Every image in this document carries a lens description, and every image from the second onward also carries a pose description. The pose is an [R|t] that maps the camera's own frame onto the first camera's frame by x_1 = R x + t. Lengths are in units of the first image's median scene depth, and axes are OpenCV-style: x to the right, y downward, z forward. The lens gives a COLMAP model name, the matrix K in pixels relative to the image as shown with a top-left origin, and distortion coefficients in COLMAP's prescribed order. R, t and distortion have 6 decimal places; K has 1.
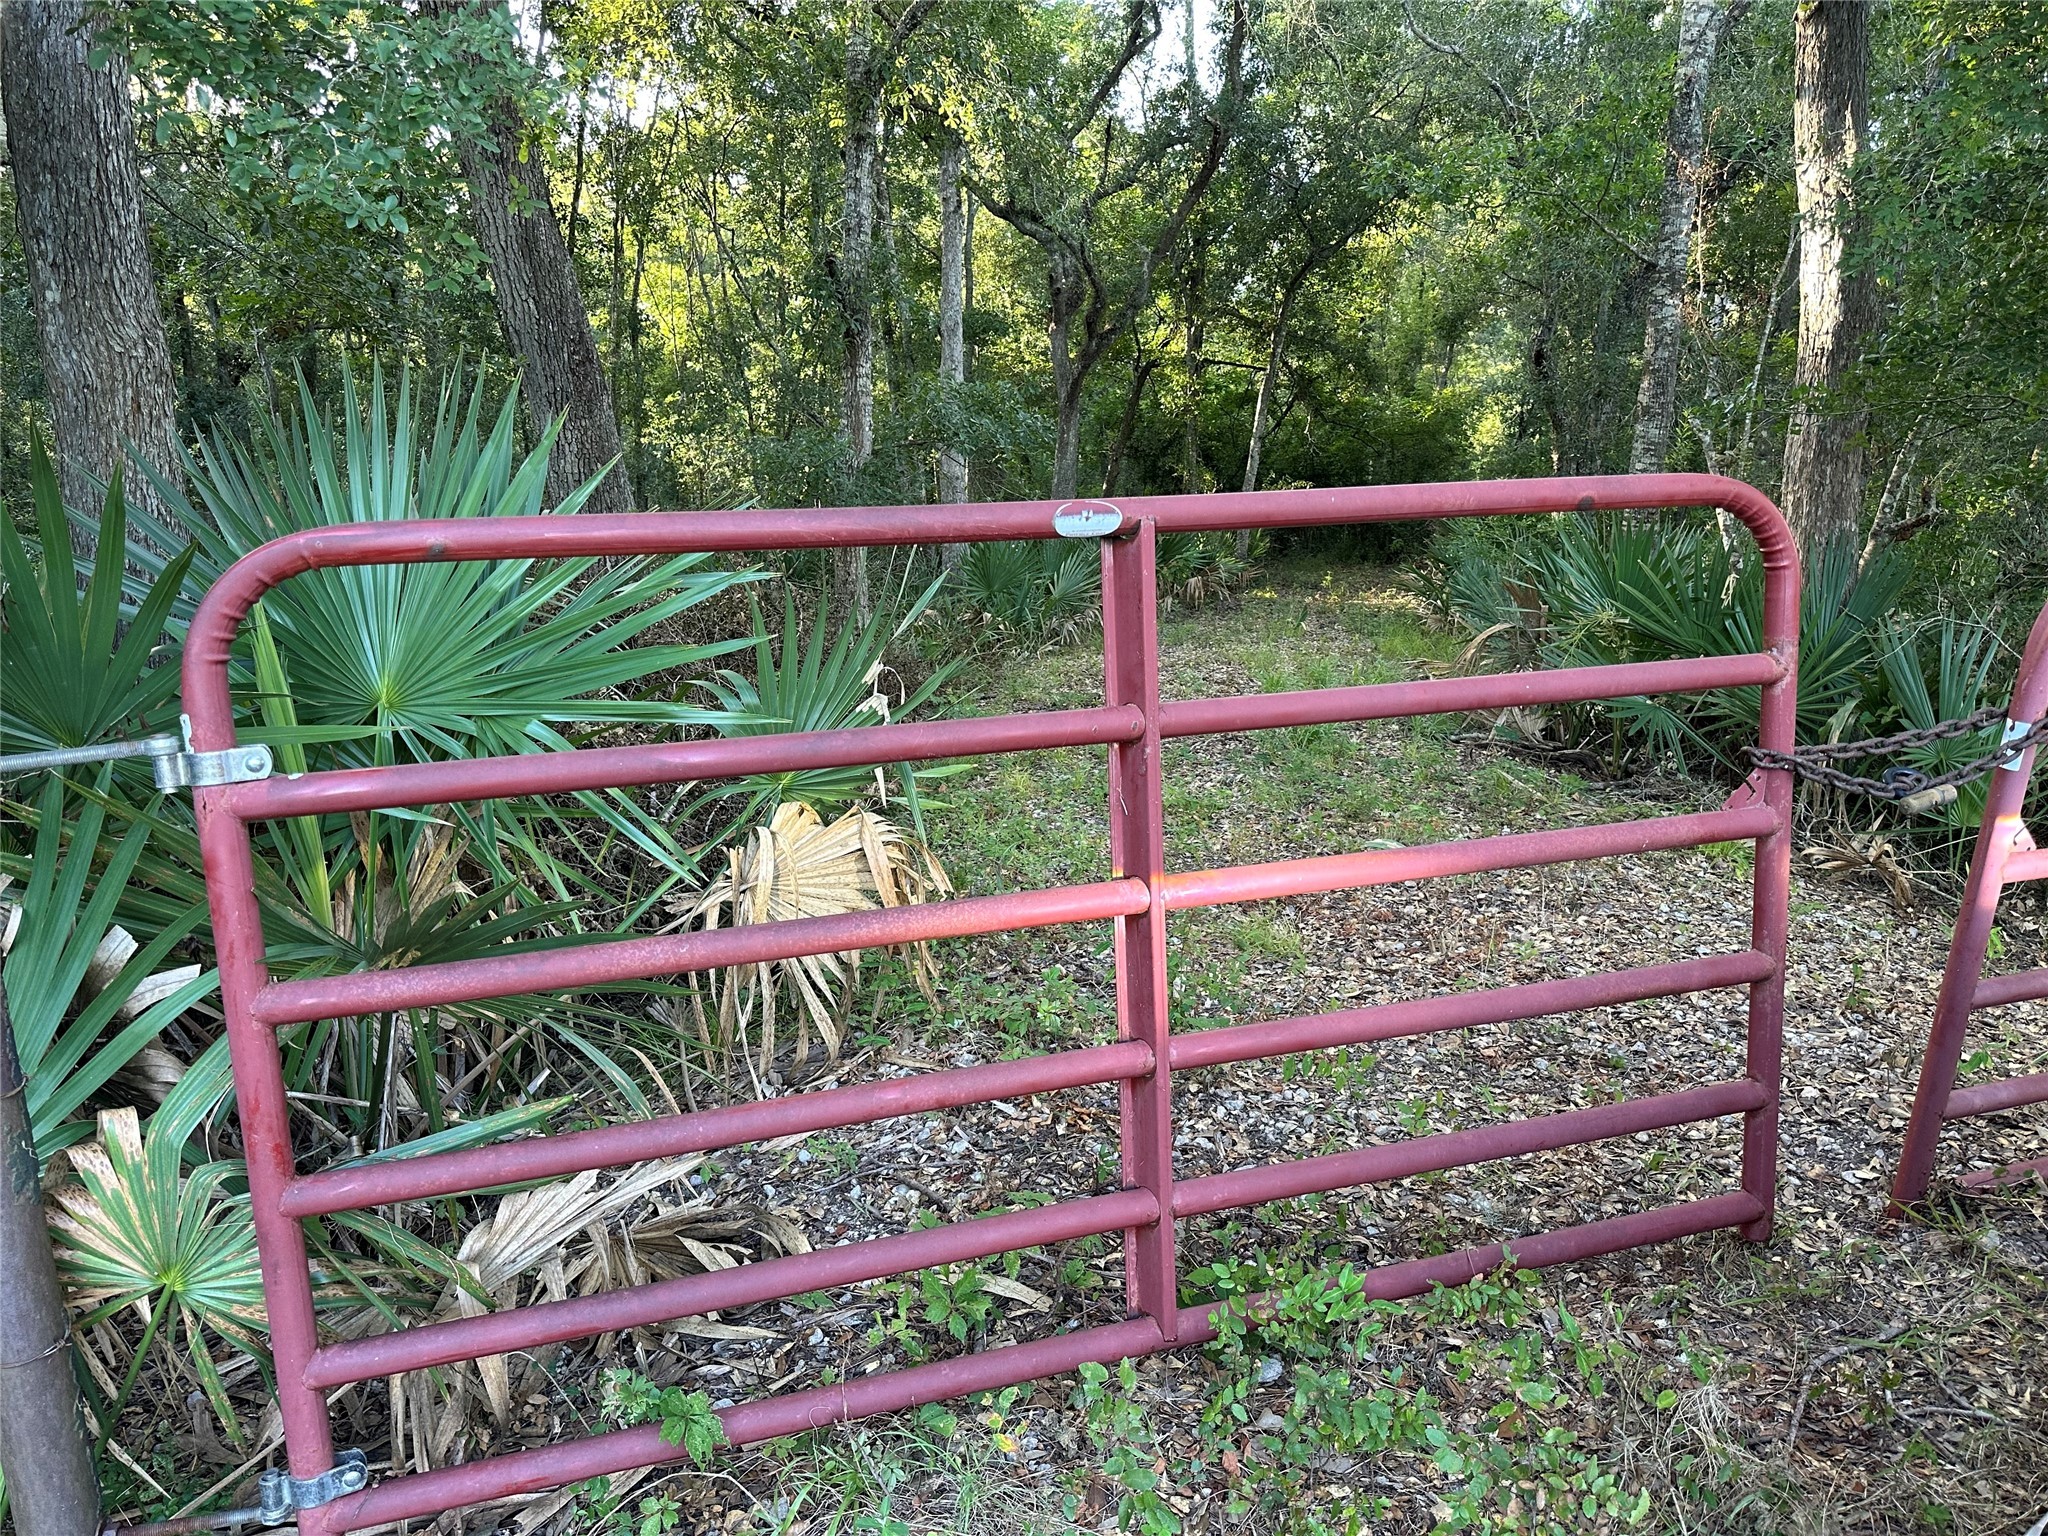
lens RADIAL K [[1416.4, 0, 1023.0], [0, 1416.4, 772.7], [0, 0, 1]] dist [0.118966, -0.185971]
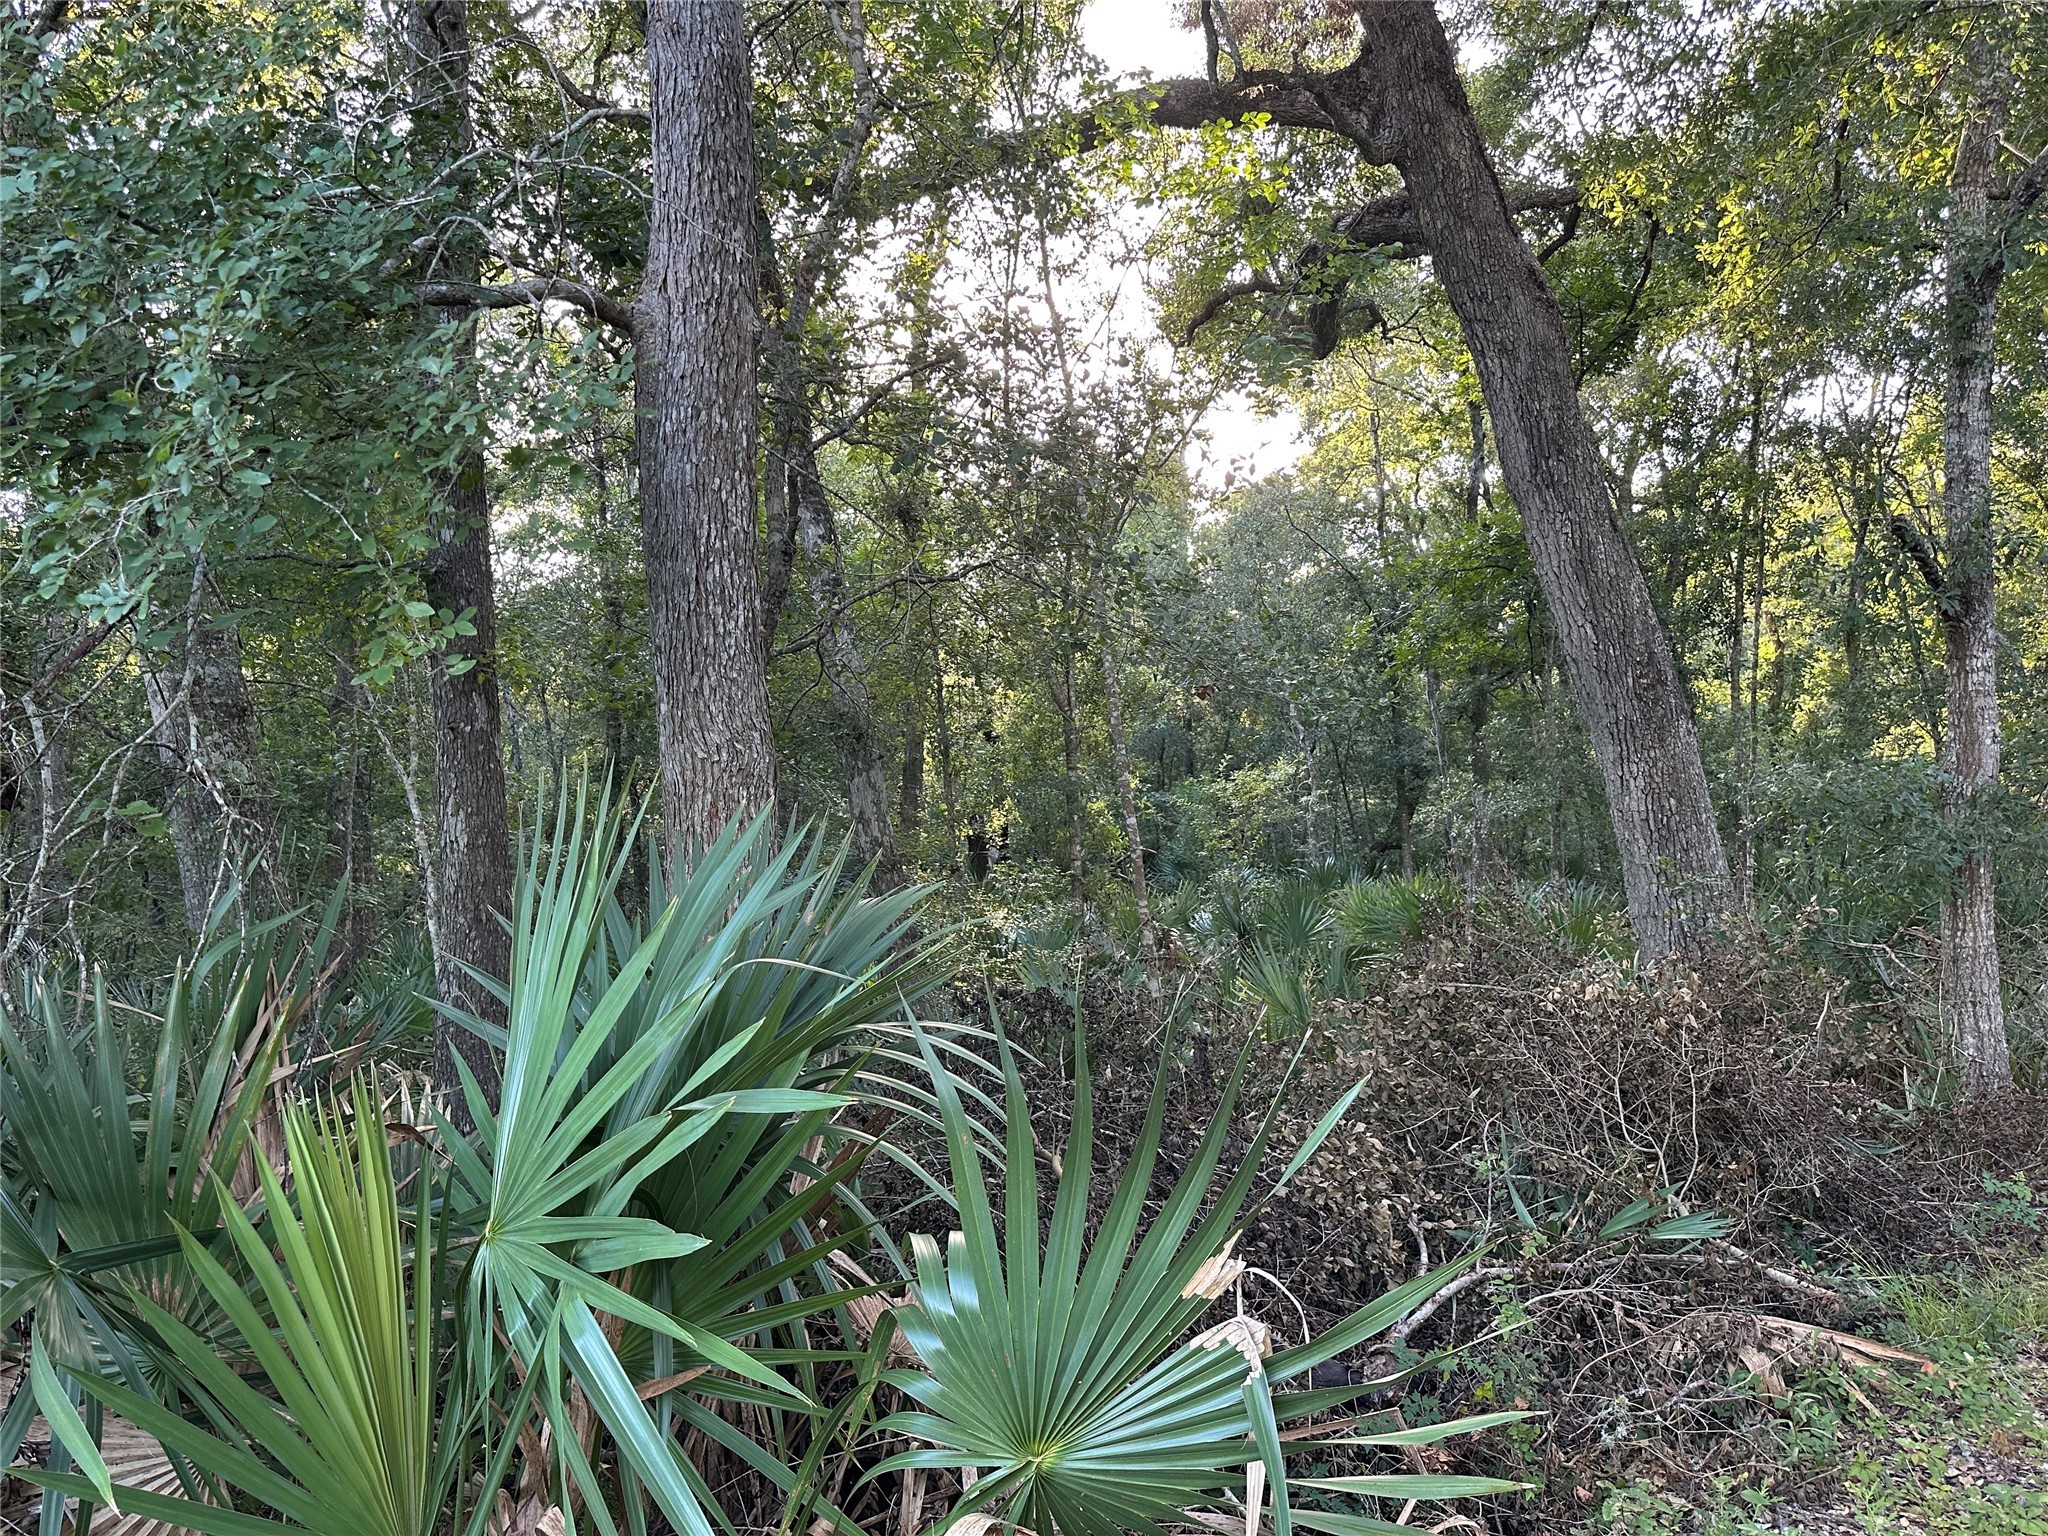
lens RADIAL K [[1439.4, 0, 1051.7], [0, 1439.4, 766.5], [0, 0, 1]] dist [0.043893, -0.044770]
pose [[0.687129, -0.051423, -0.724714, 0.060400], [-0.109870, 0.978666, -0.173615, -0.037308], [0.718180, 0.198920, 0.666819, 0.133685]]
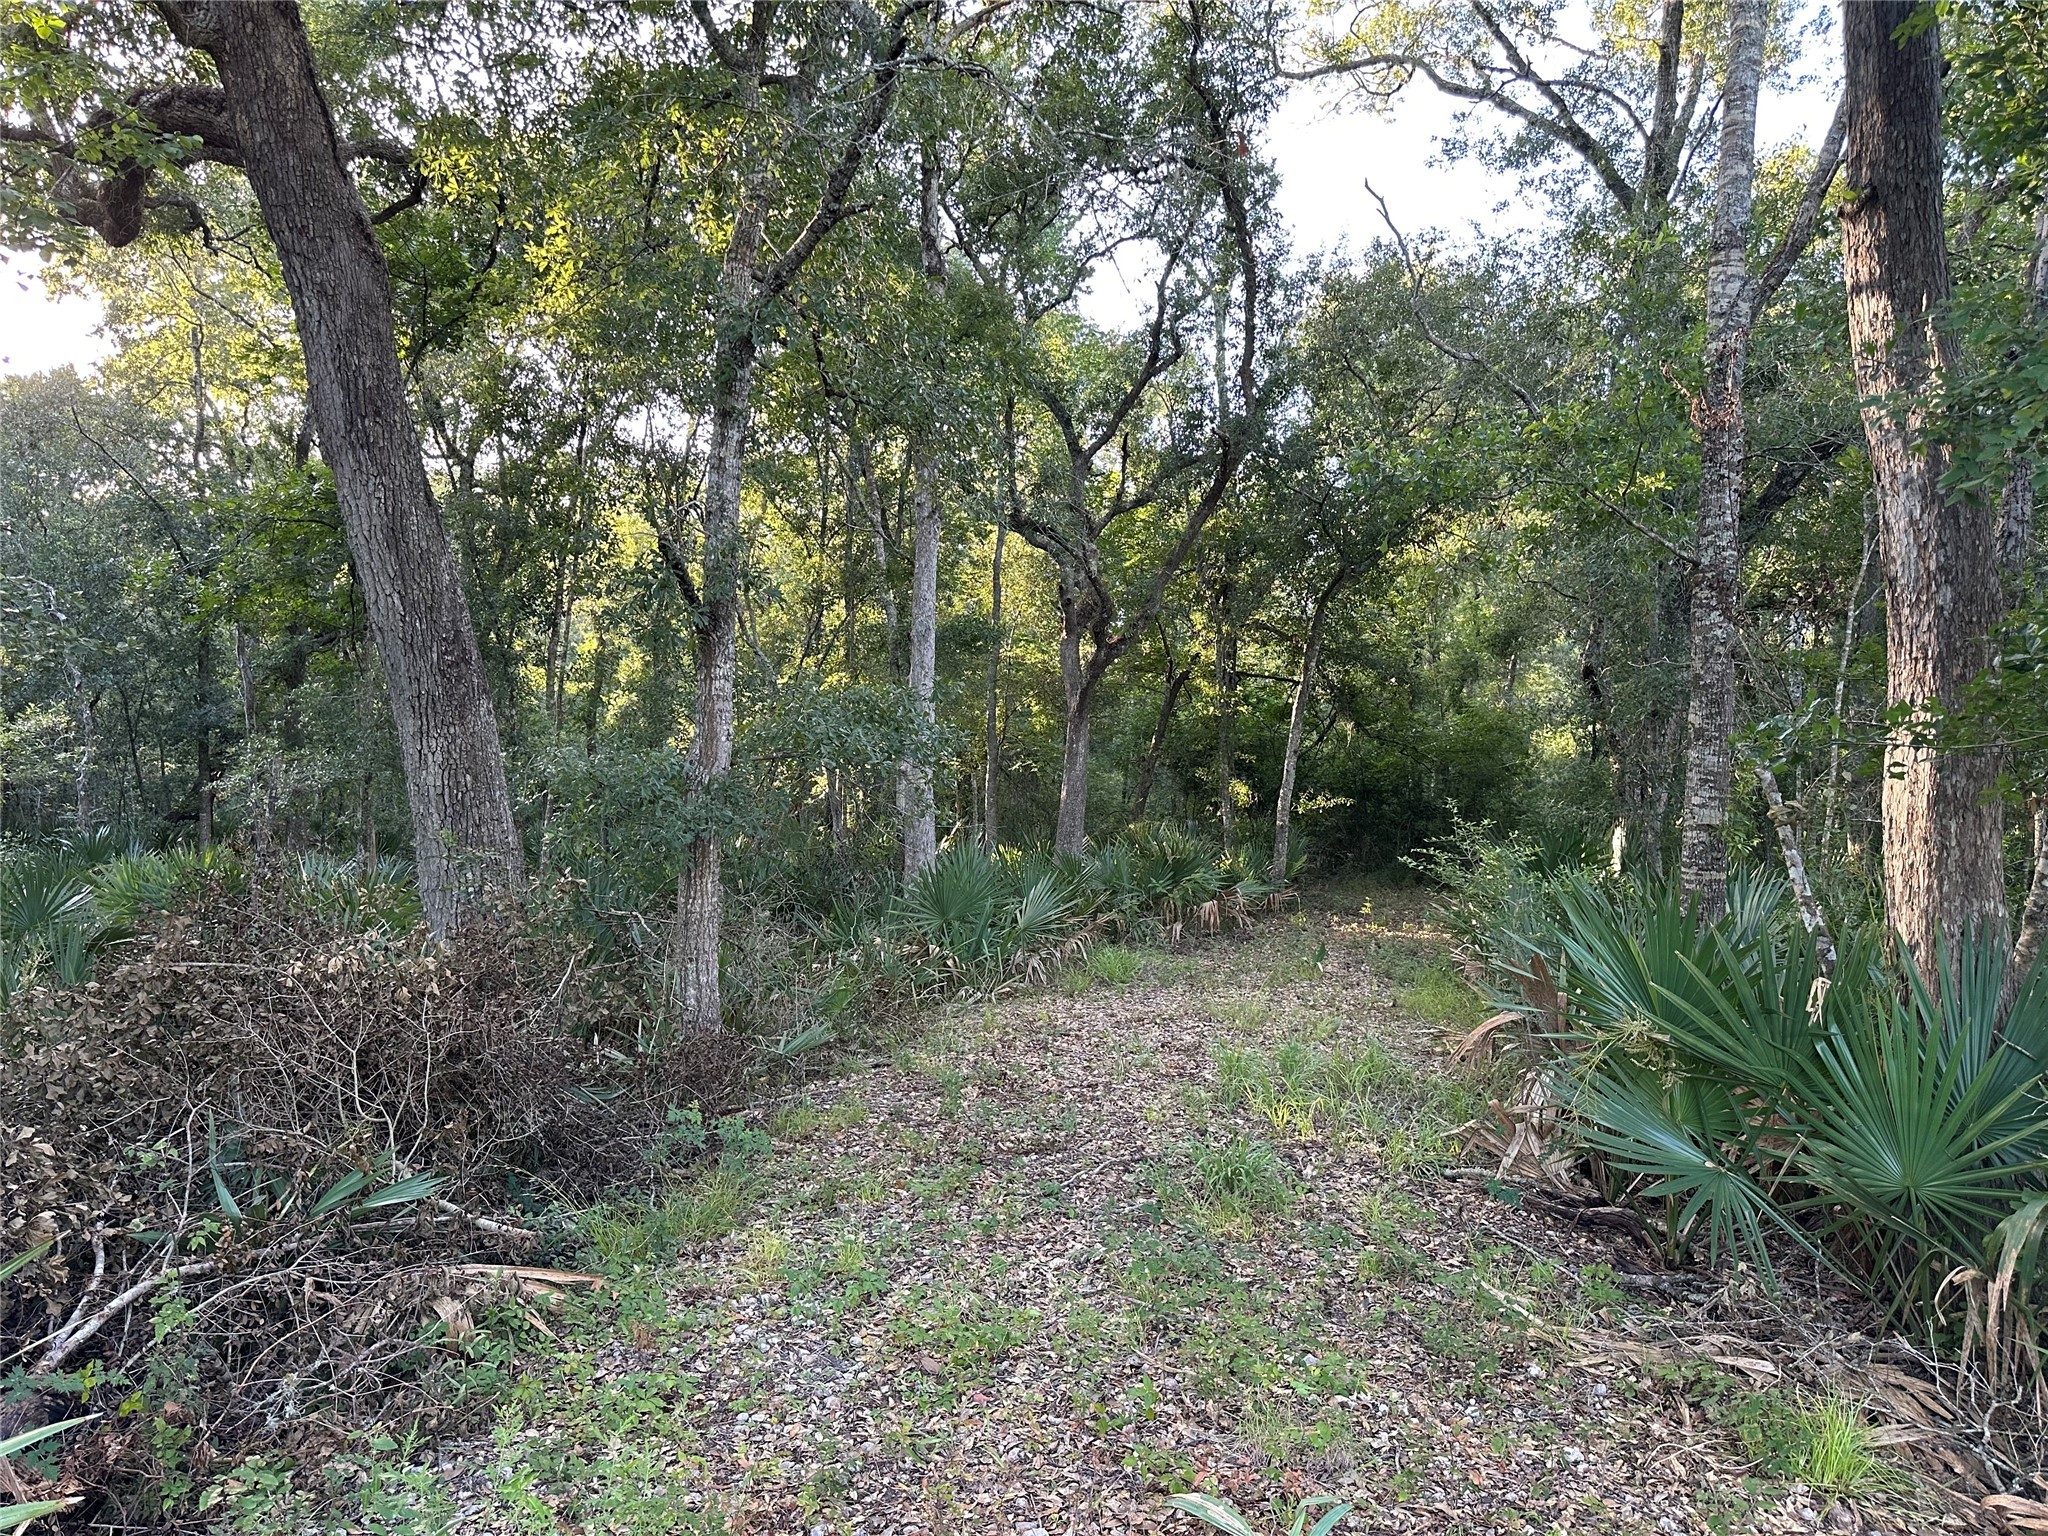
lens RADIAL K [[1418.2, 0, 1010.4], [0, 1418.2, 767.1], [0, 0, 1]] dist [0.102721, -0.133746]
pose [[0.997572, 0.014201, -0.068177, 0.075266], [-0.028377, 0.976918, -0.211723, -0.037148], [0.063597, 0.213144, 0.974949, 0.140549]]
